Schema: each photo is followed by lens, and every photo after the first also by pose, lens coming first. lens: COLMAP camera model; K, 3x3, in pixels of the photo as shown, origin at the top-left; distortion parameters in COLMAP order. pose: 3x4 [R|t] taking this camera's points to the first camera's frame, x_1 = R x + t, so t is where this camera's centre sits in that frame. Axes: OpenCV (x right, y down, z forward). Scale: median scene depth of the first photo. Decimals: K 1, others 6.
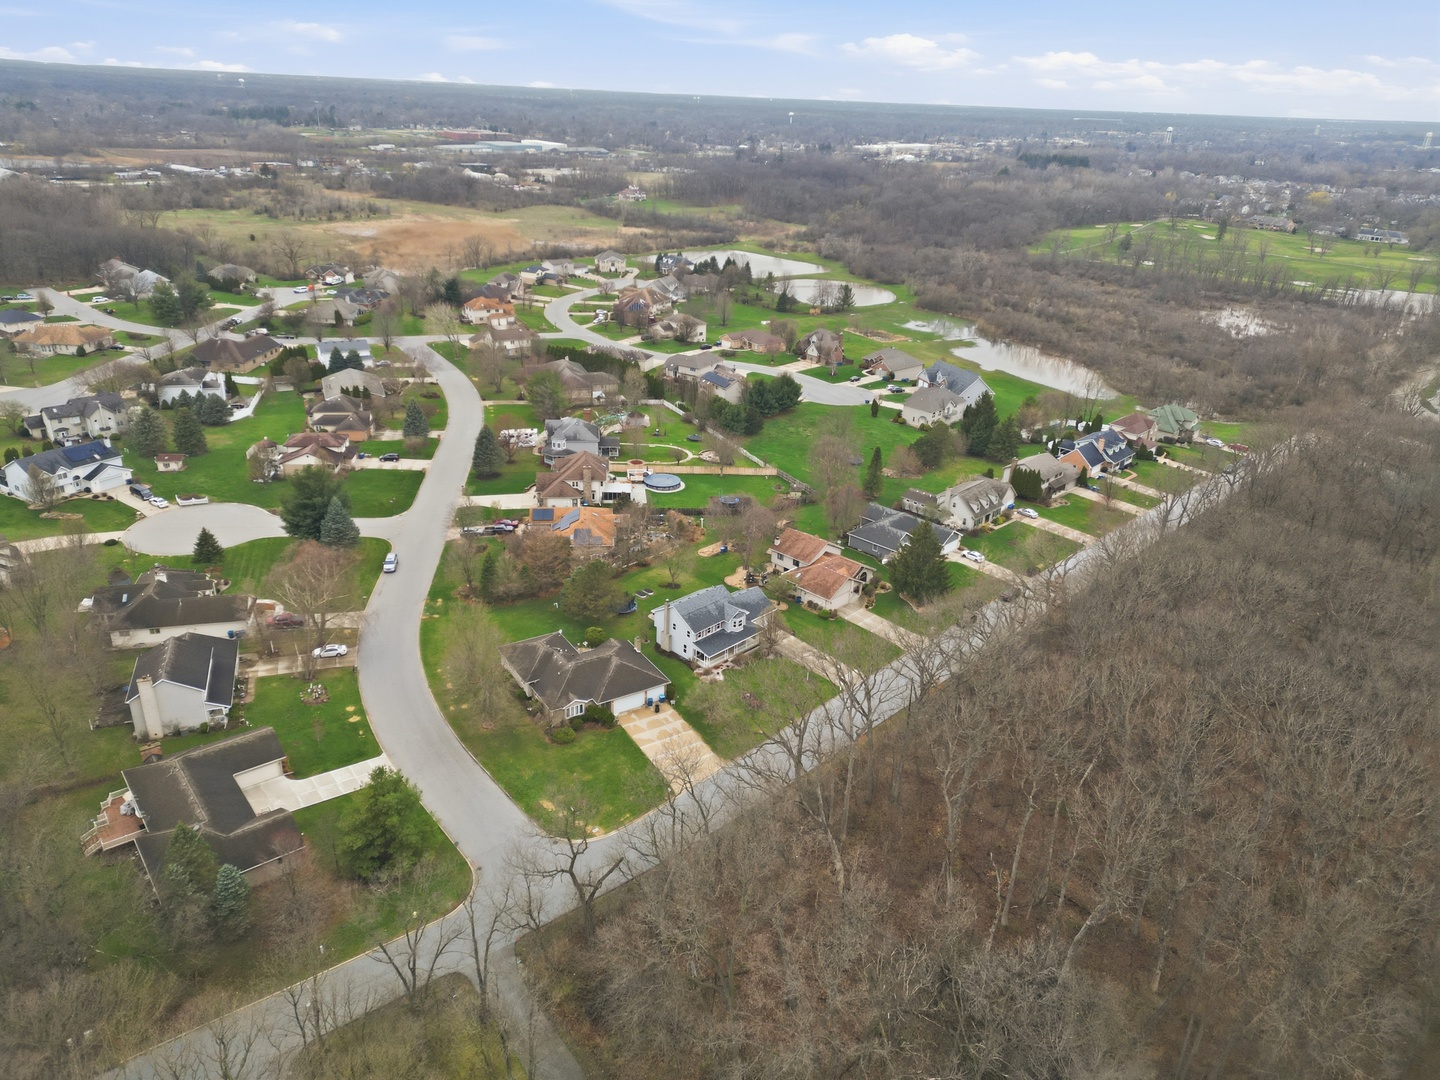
lens RADIAL K [[988.0, 0, 720.0], [0, 988.0, 540.0], [0, 0, 1]] dist [0.092352, -0.087404]
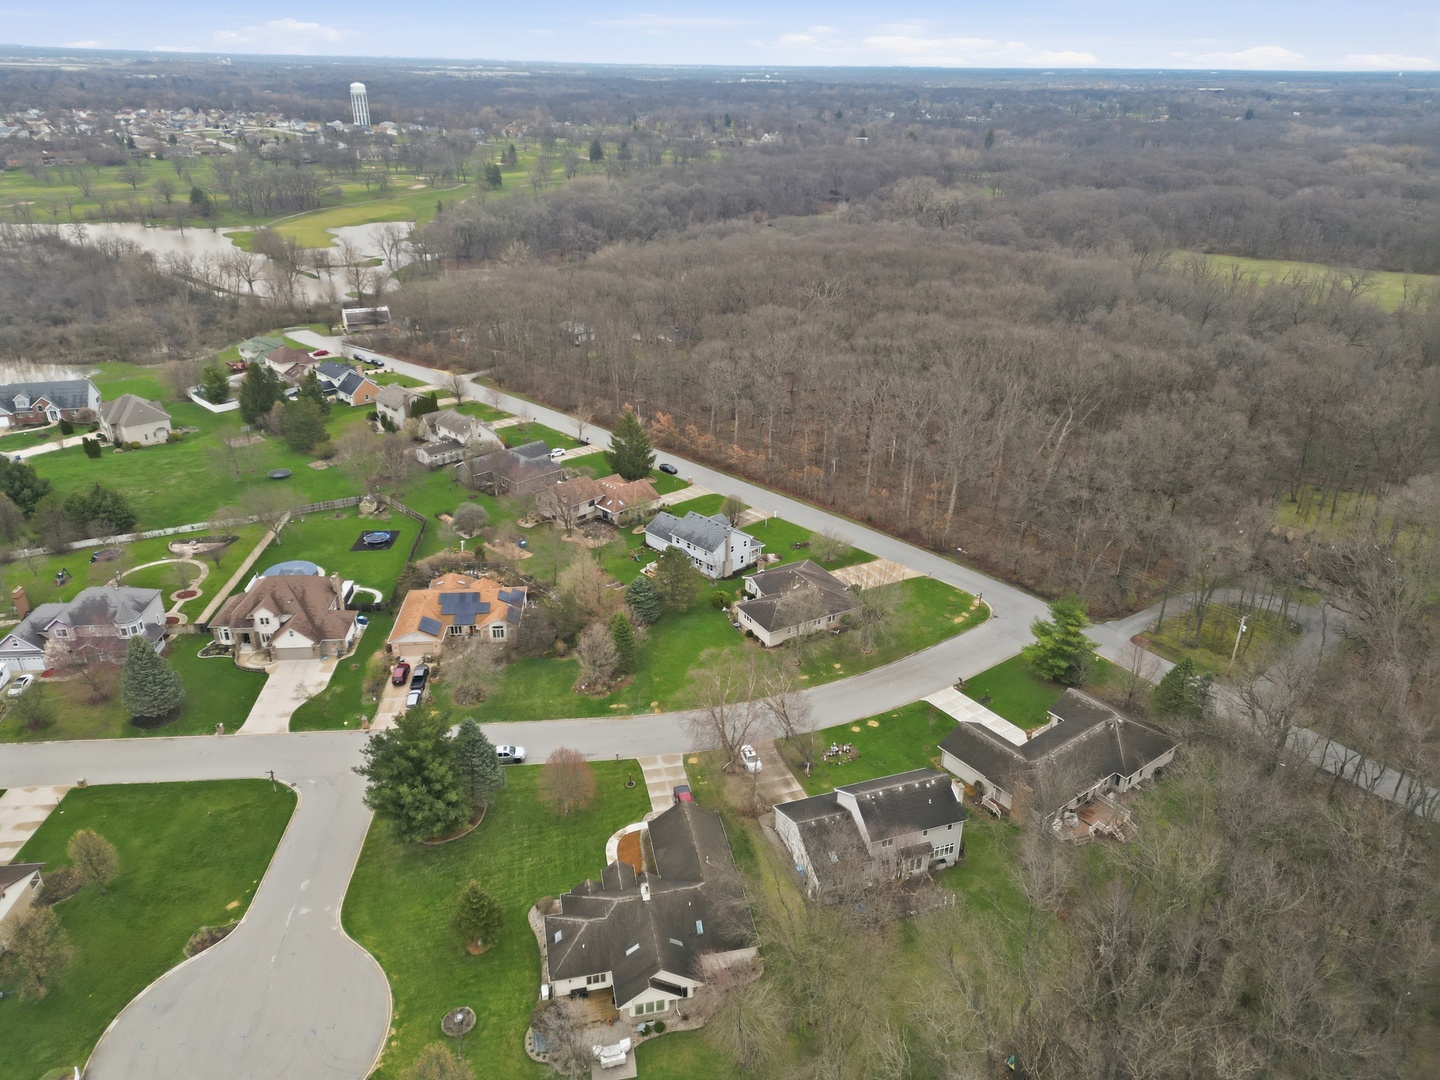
lens RADIAL K [[988.0, 0, 720.0], [0, 988.0, 540.0], [0, 0, 1]] dist [0.092352, -0.087404]
pose [[0.030484, -0.466075, 0.884220, -0.714852], [0.391656, 0.819460, 0.418438, -0.273499], [-0.919606, 0.333555, 0.207522, 0.541029]]
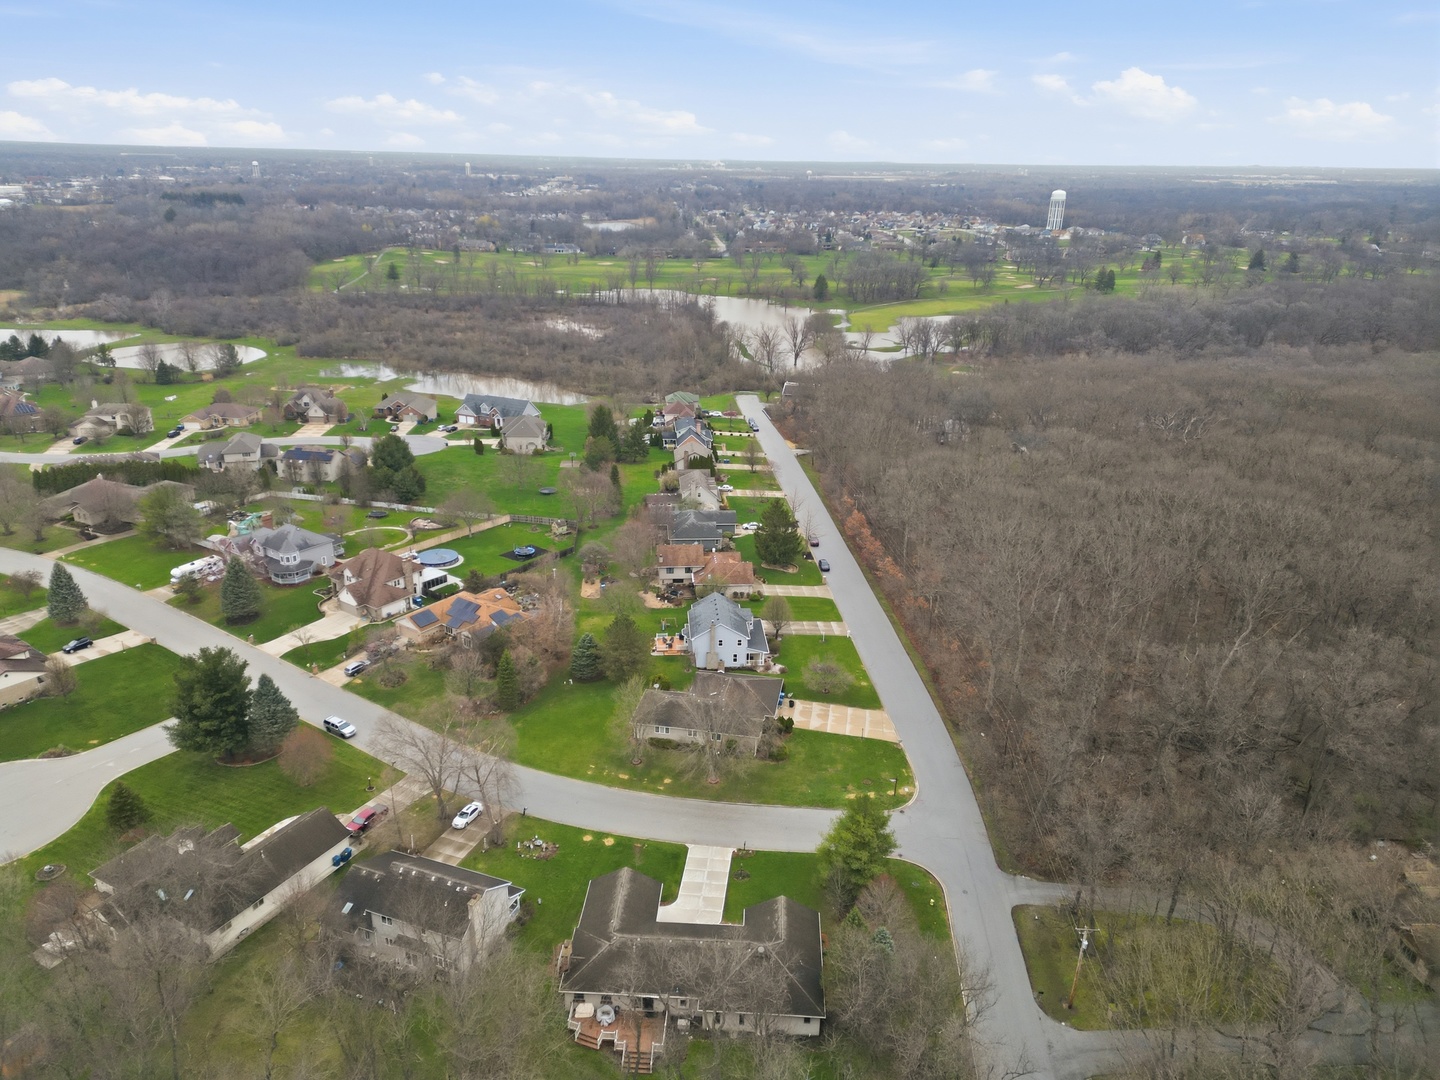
lens RADIAL K [[988.0, 0, 720.0], [0, 988.0, 540.0], [0, 0, 1]] dist [0.092352, -0.087404]
pose [[0.671392, -0.291592, 0.681327, -0.517759], [0.309366, 0.945684, 0.099875, -0.087389], [-0.673443, 0.143725, 0.725133, 0.142237]]
